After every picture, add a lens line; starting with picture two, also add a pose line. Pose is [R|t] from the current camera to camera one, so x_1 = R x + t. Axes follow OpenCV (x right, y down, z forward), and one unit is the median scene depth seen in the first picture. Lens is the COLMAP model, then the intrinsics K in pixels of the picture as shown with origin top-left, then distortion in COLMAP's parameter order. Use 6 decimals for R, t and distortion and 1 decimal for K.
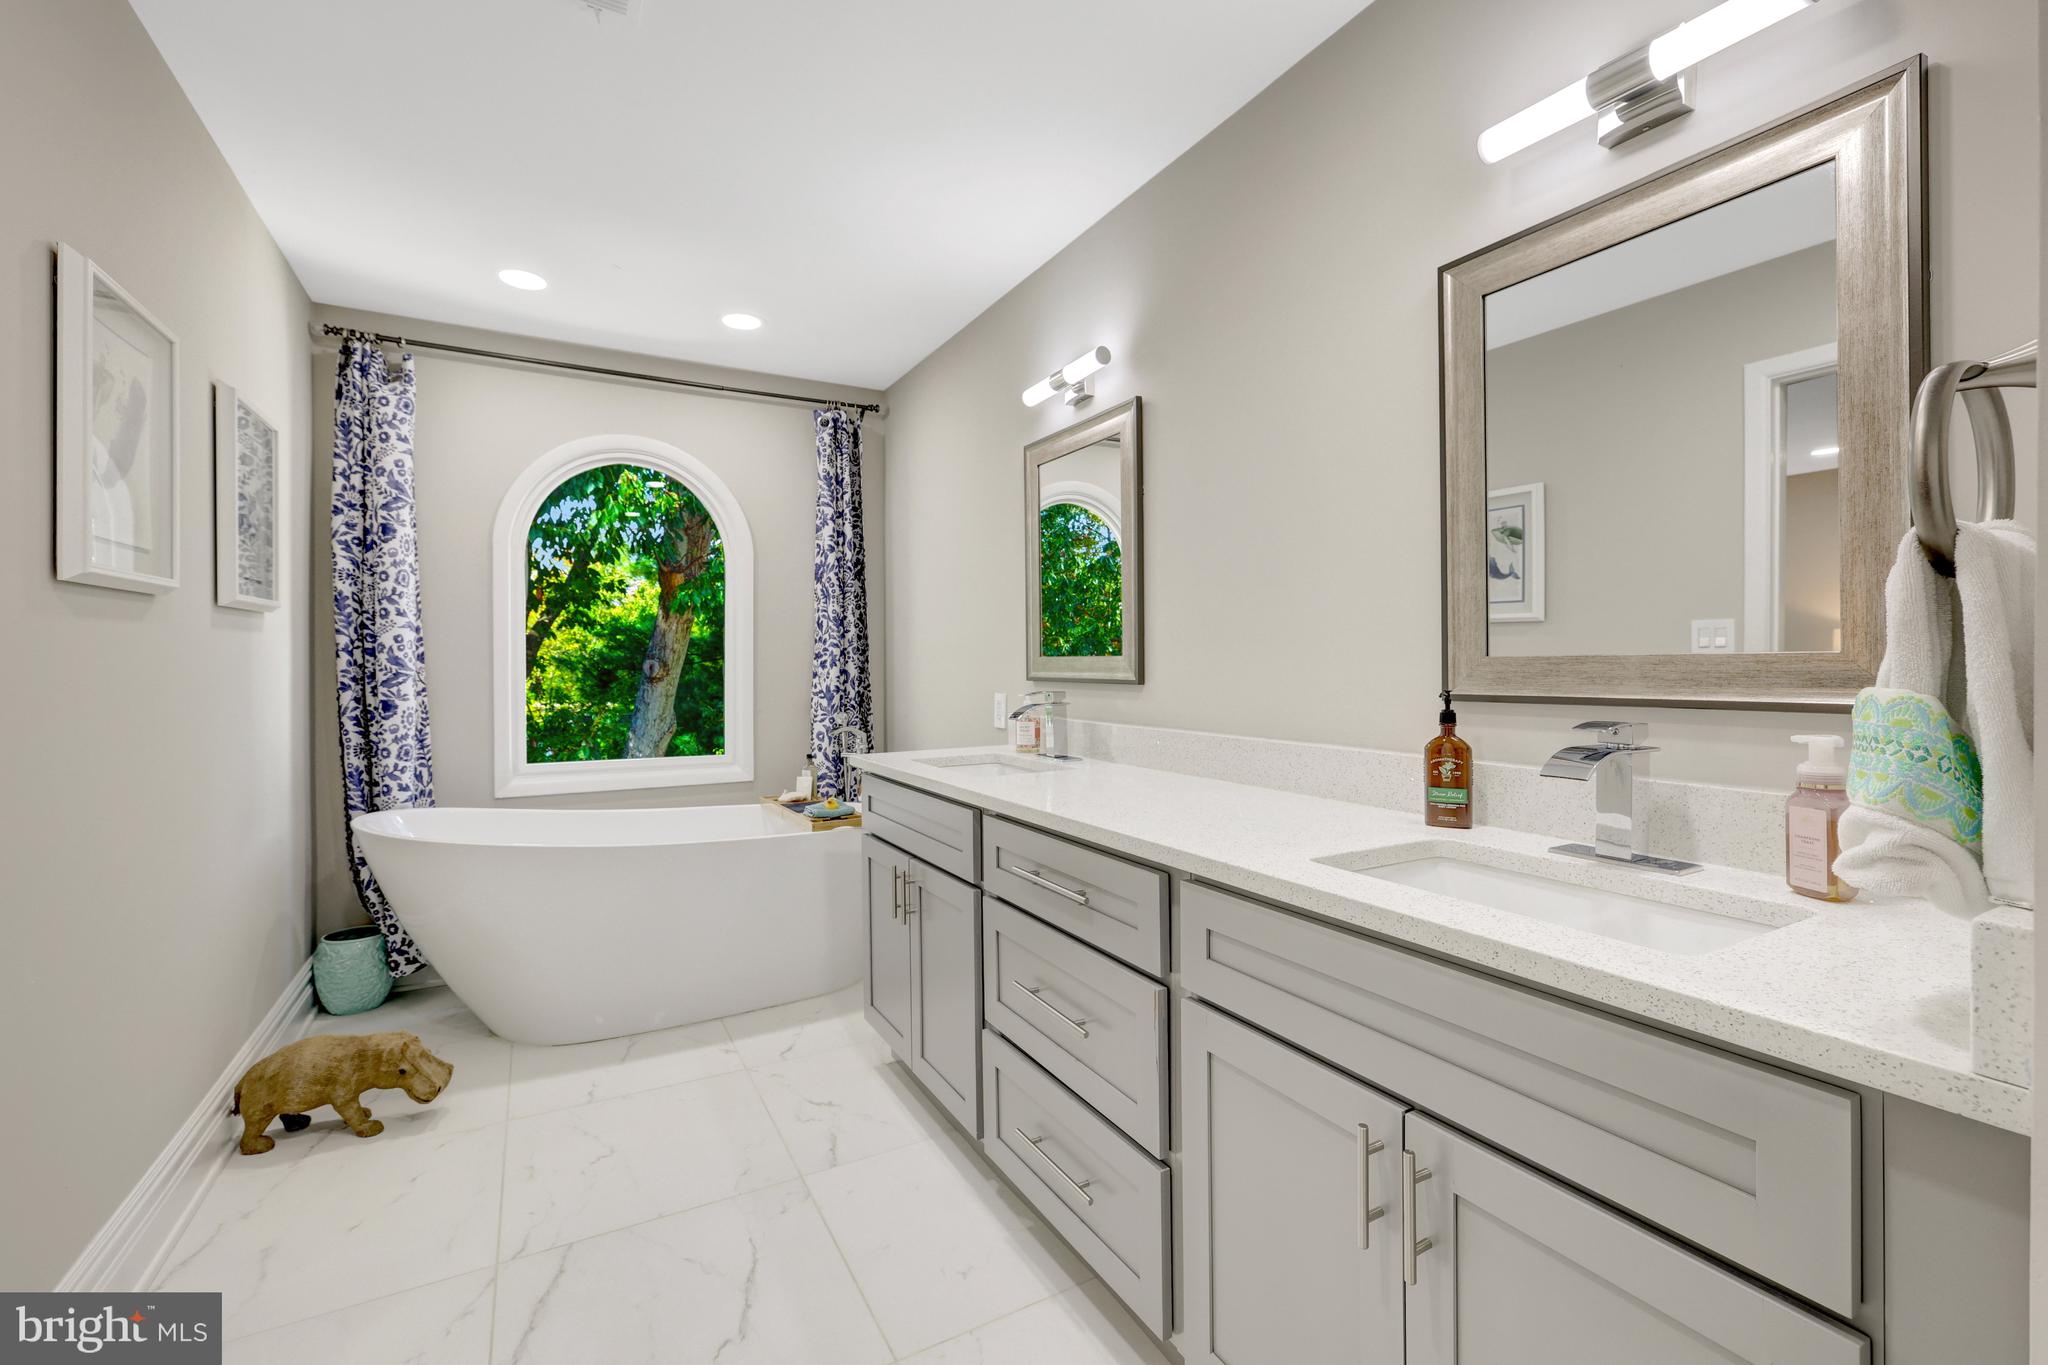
lens RADIAL K [[896.0, 0, 1022.9], [0, 896.0, 660.9], [0, 0, 1]] dist [-0.001987, -0.000187]
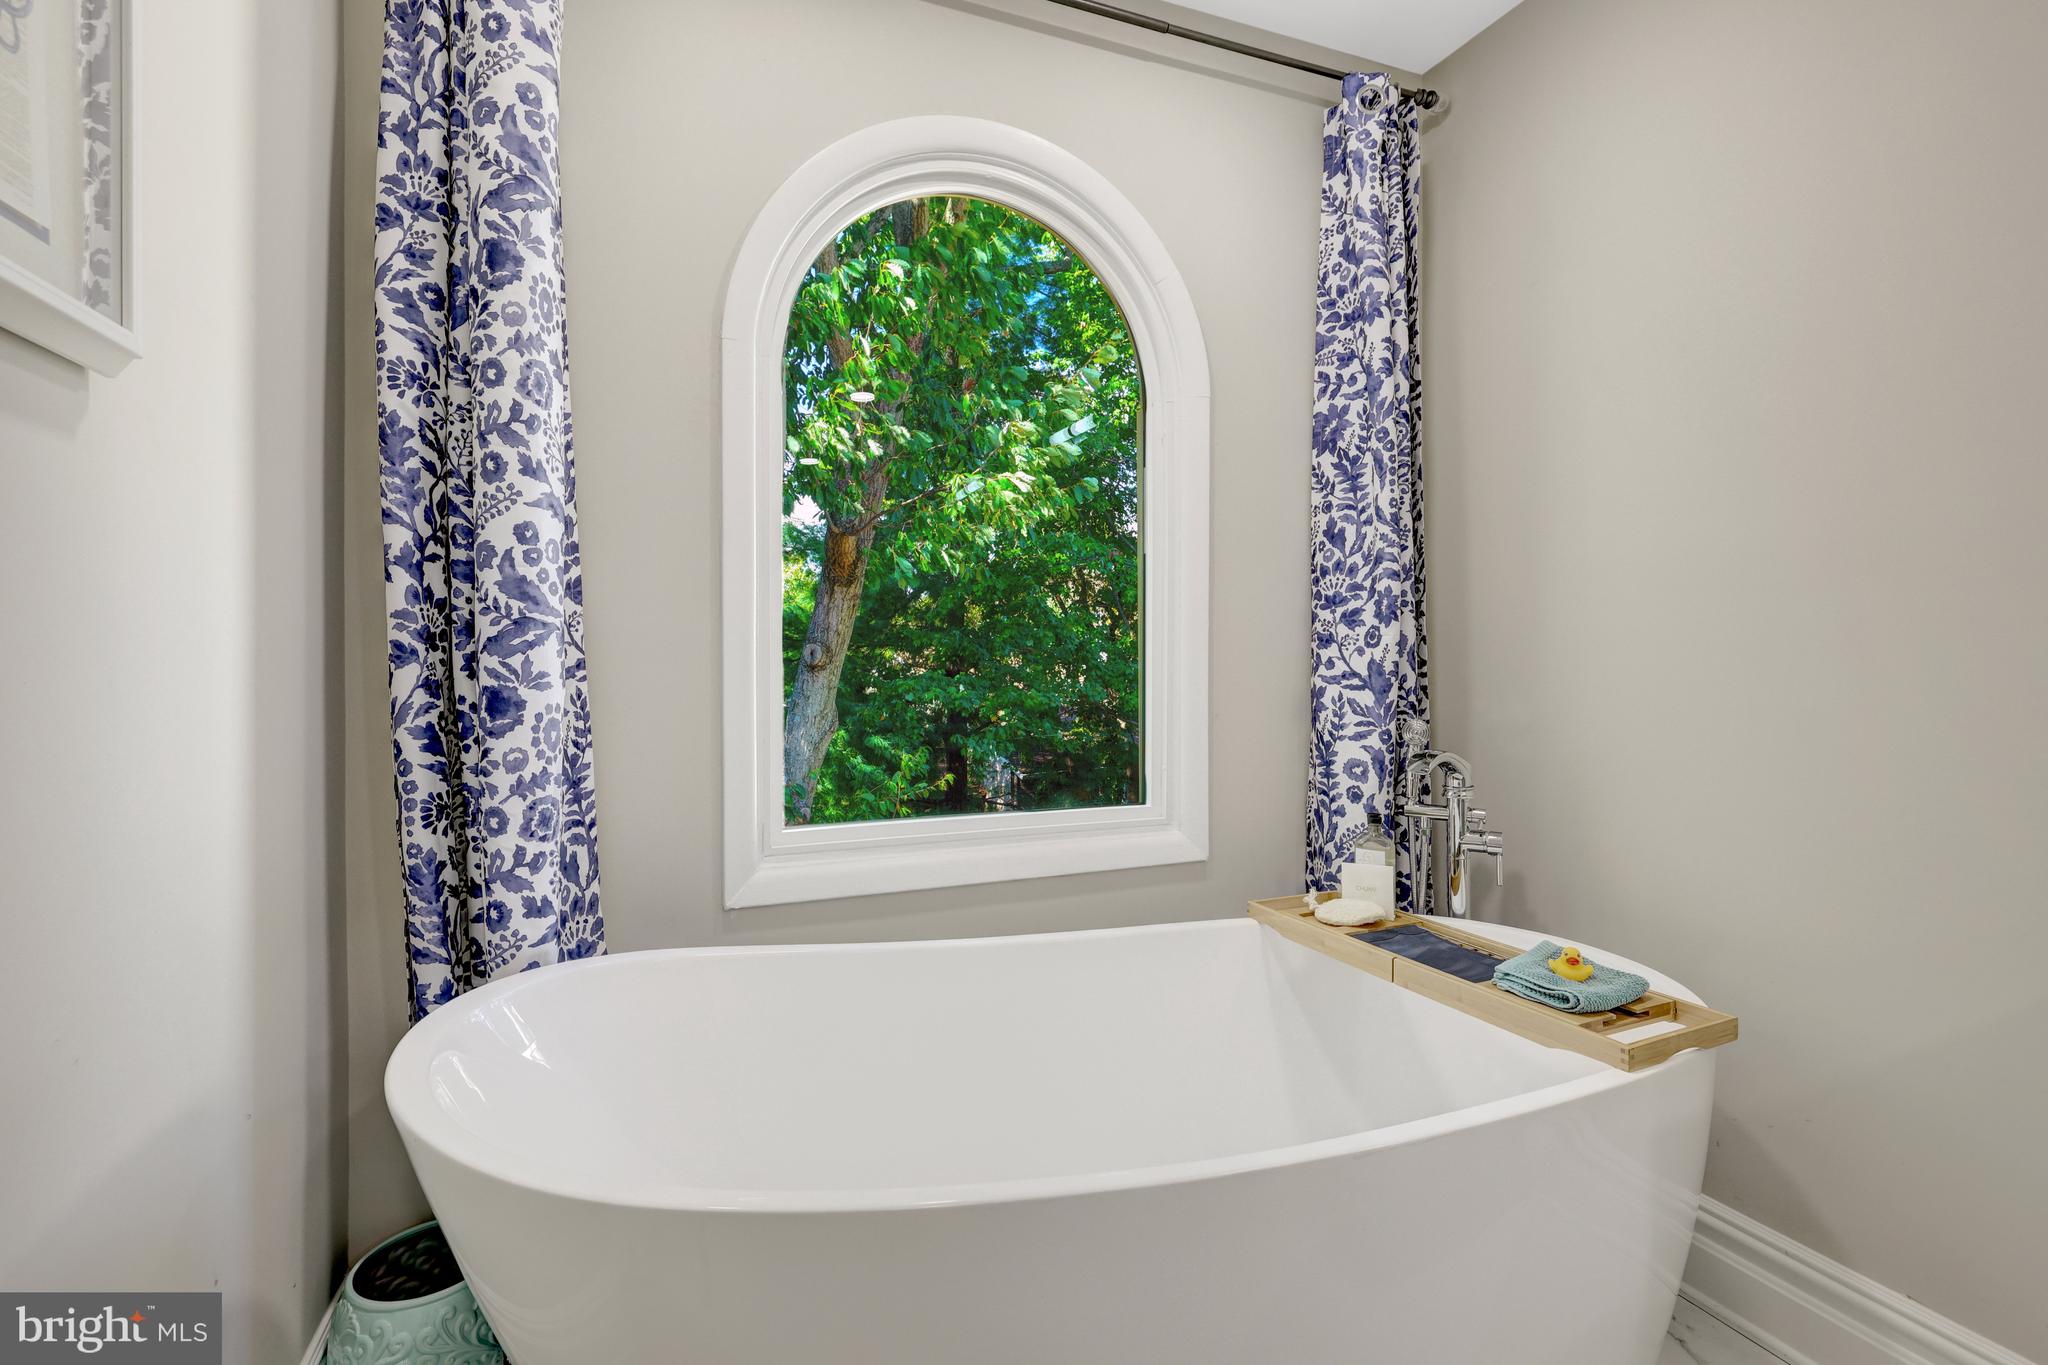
lens RADIAL K [[883.8, 0, 987.4], [0, 883.8, 650.7], [0, 0, 1]] dist [-0.002880, 0.000313]
pose [[0.991415, -0.001671, -0.130746, -0.442675], [0.000909, 0.999982, -0.005888, 0.029944], [0.130753, 0.005718, 0.991398, 0.637328]]
